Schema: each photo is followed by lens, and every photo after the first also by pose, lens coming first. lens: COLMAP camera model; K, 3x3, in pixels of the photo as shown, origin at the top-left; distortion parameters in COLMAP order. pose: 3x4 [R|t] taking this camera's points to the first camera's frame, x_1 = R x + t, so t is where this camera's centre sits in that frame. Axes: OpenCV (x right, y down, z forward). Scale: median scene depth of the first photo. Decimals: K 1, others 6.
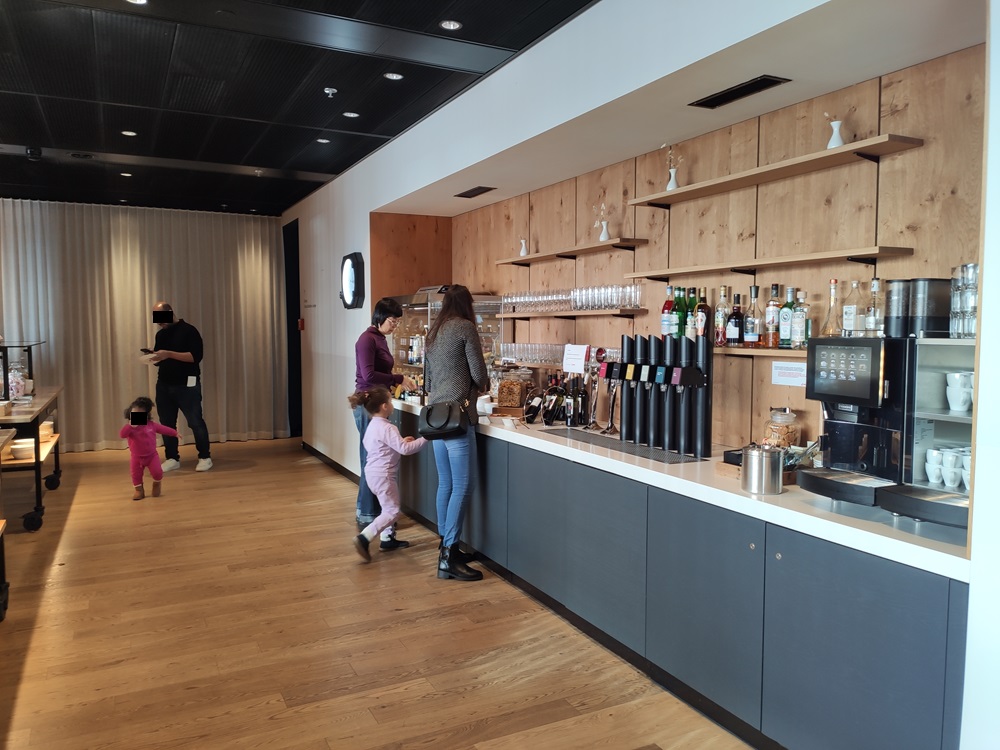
lens RADIAL K [[760.7, 0, 500.0], [0, 760.7, 375.0], [0, 0, 1]] dist [-0.004979, -0.003957]
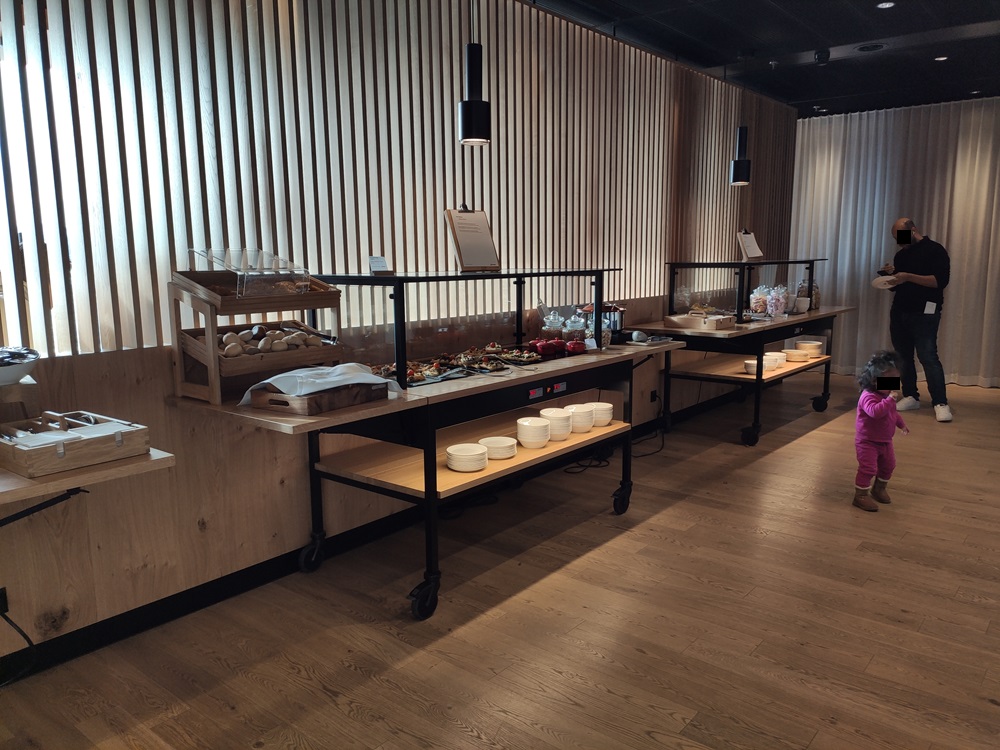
lens RADIAL K [[751.4, 0, 500.0], [0, 751.4, 375.0], [0, 0, 1]] dist [0.040349, -0.003326]
pose [[0.423987, 0.151009, -0.892990, 0.142557], [-0.059203, 0.988514, 0.139054, -0.010342], [0.903731, -0.006089, 0.428057, 0.257382]]
